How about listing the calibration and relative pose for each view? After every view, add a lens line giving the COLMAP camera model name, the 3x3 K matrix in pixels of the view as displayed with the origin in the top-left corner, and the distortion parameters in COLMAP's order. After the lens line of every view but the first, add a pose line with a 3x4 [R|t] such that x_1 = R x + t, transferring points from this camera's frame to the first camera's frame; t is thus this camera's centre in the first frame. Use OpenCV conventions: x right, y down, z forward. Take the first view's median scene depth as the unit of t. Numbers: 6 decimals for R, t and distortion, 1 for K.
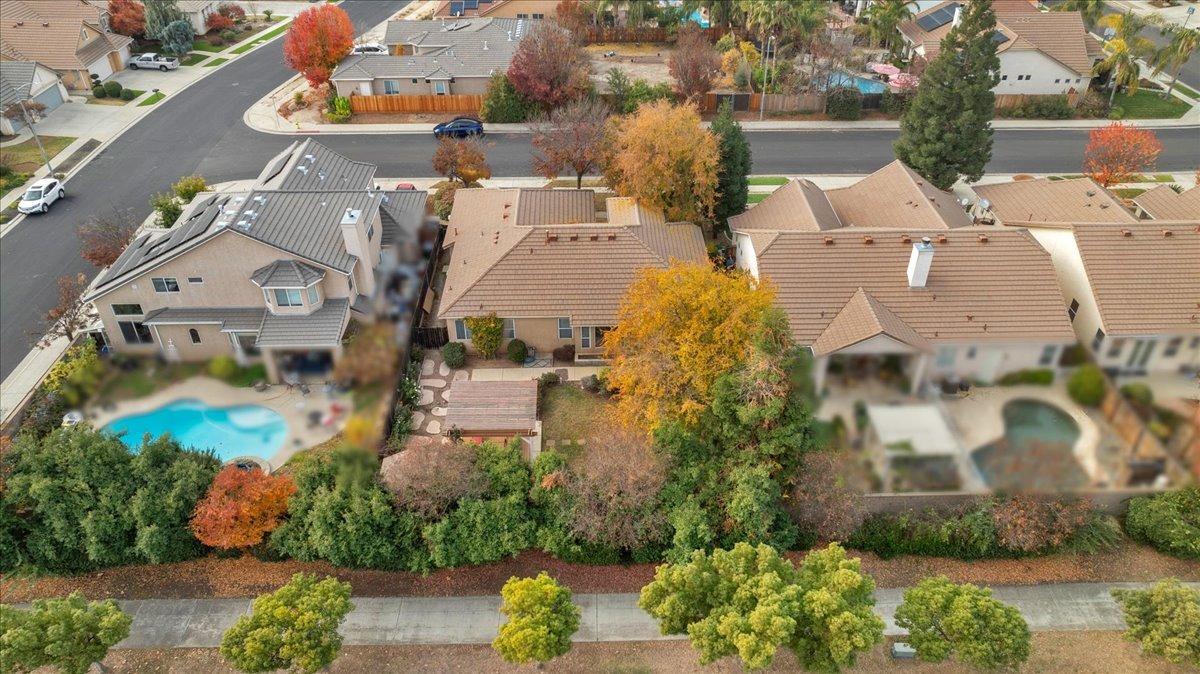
lens RADIAL K [[841.4, 0, 603.7], [0, 841.4, 339.6], [0, 0, 1]] dist [-0.009021, 0.004351]
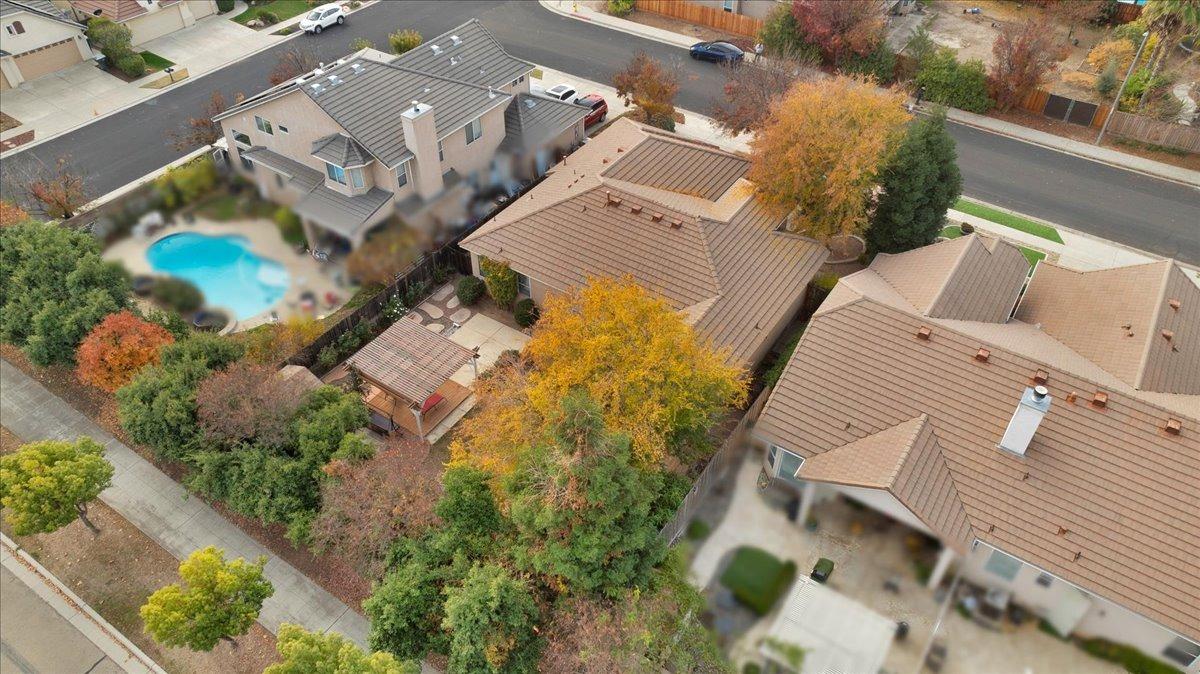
lens RADIAL K [[841.4, 0, 602.9], [0, 841.4, 333.8], [0, 0, 1]] dist [-0.009021, 0.004351]
pose [[0.819227, 0.386478, -0.423676, 0.344813], [-0.344457, 0.922295, 0.175273, -0.147841], [0.458494, 0.002350, 0.888695, 0.262303]]
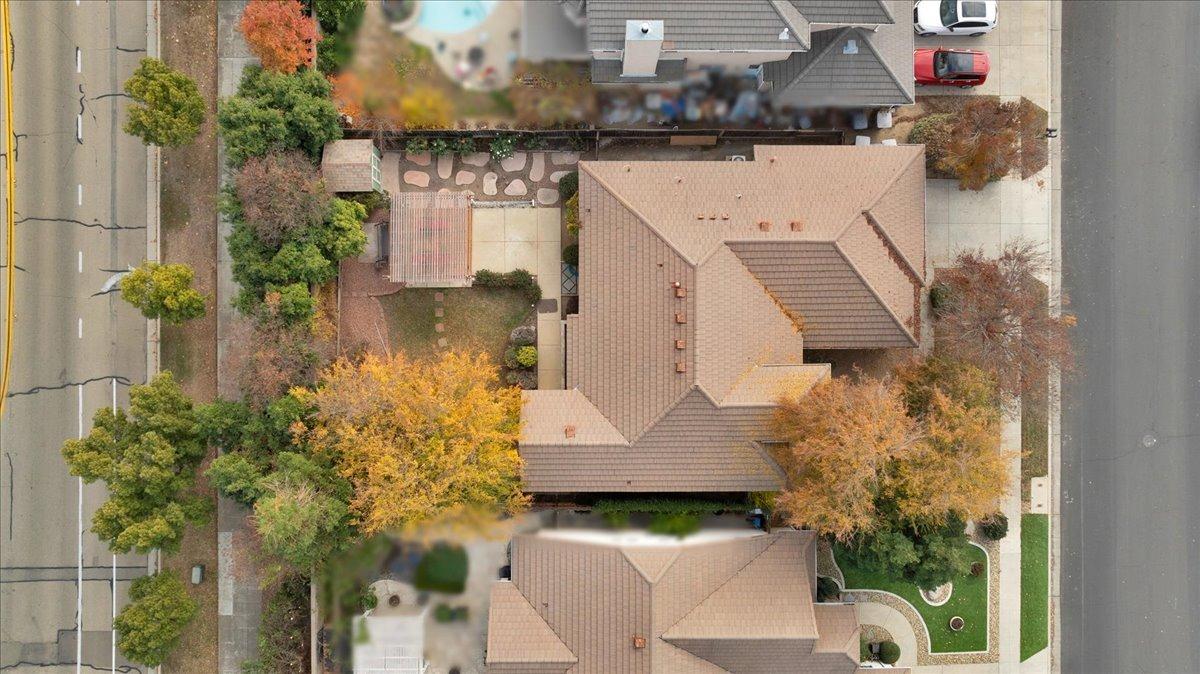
lens RADIAL K [[841.4, 0, 602.7], [0, 841.4, 337.9], [0, 0, 1]] dist [-0.009021, 0.004351]
pose [[-0.021767, 0.999754, -0.004278, -0.012938], [-0.602032, -0.009691, 0.798413, -0.719236], [0.798175, 0.019955, 0.602095, 0.495425]]
